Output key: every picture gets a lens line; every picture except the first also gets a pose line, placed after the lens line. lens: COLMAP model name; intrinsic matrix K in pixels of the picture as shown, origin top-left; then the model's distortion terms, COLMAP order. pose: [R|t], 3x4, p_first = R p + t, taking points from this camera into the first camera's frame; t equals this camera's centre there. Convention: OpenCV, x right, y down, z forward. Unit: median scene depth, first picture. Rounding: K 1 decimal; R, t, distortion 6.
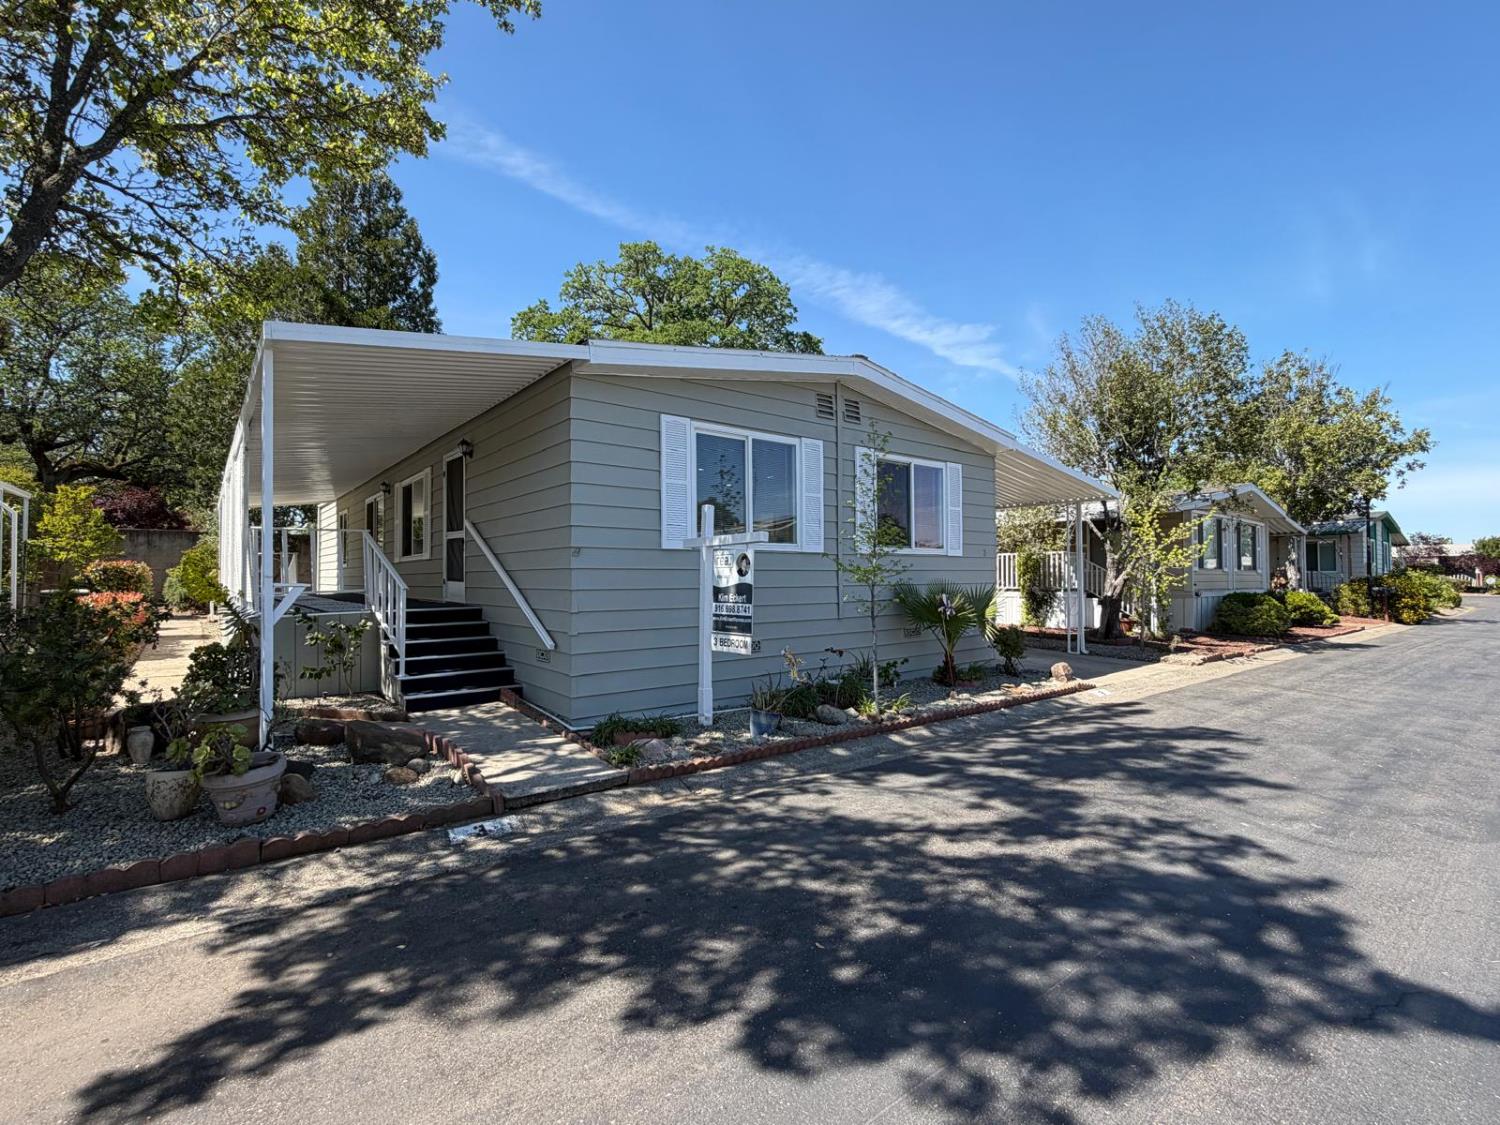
lens RADIAL K [[672.4, 0, 749.6], [0, 672.4, 569.6], [0, 0, 1]] dist [0.001151, -0.000533]
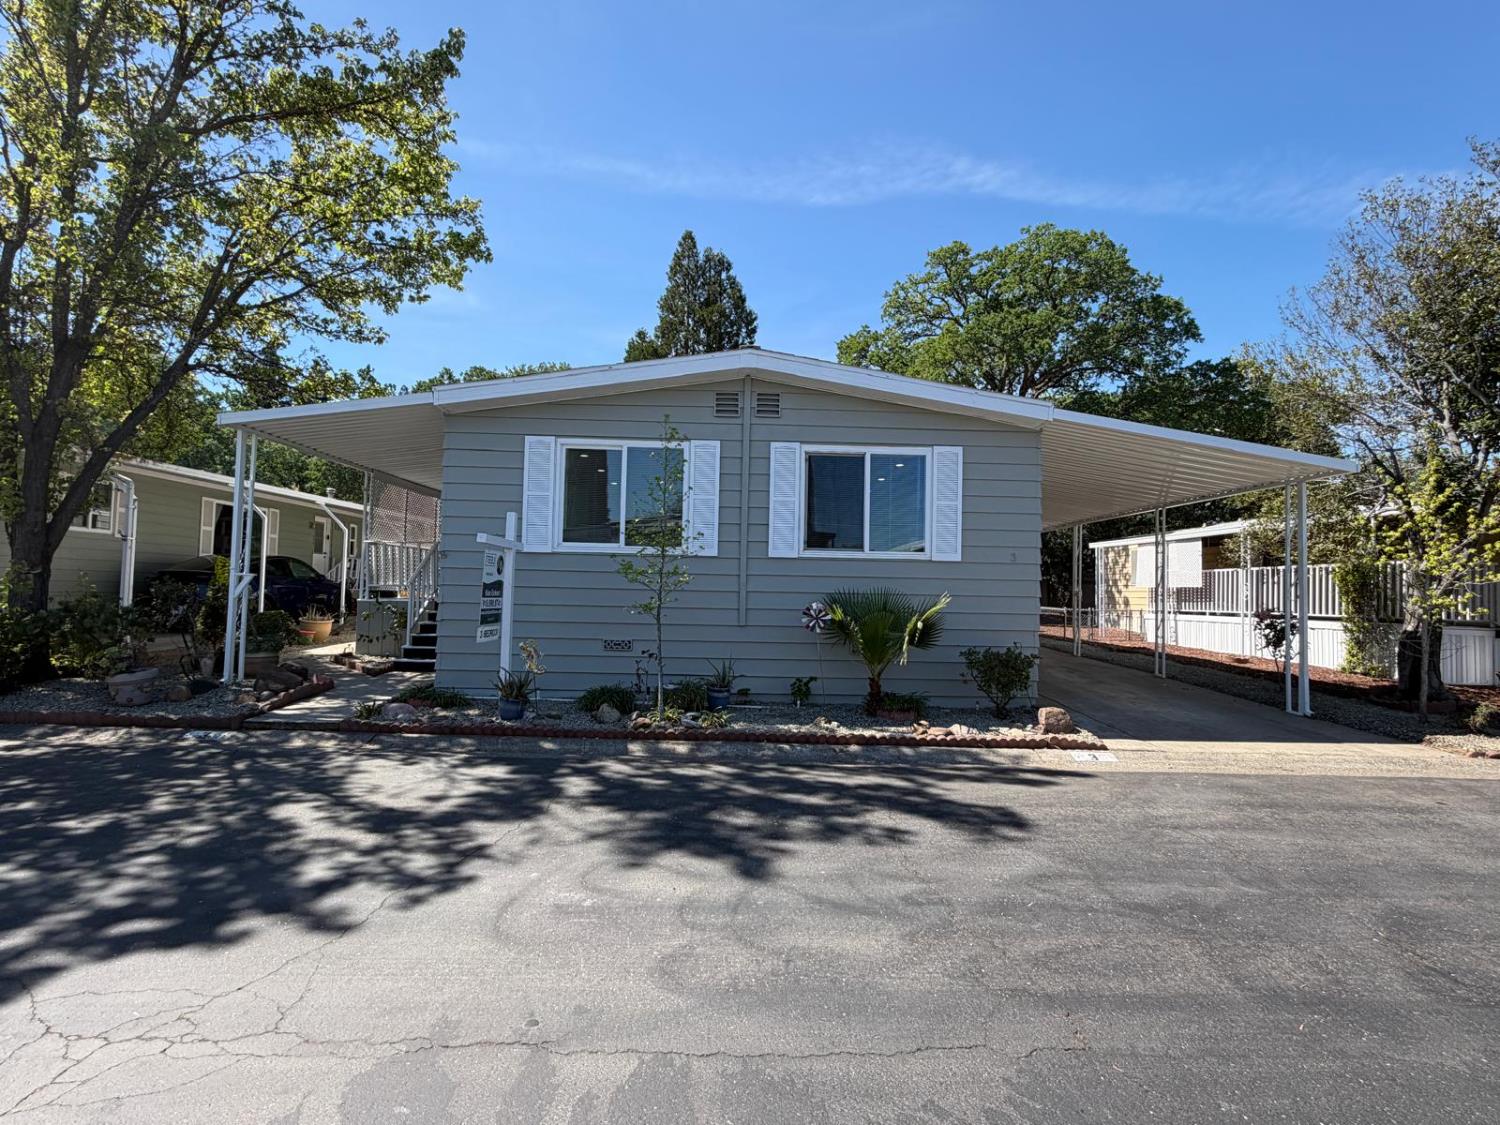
lens RADIAL K [[672.4, 0, 749.6], [0, 672.4, 569.6], [0, 0, 1]] dist [0.001151, -0.000533]
pose [[0.796621, 0.004013, -0.604466, 1.116202], [-0.018533, 0.999670, -0.017788, 0.015665], [0.604195, 0.025372, 0.796432, 0.397341]]
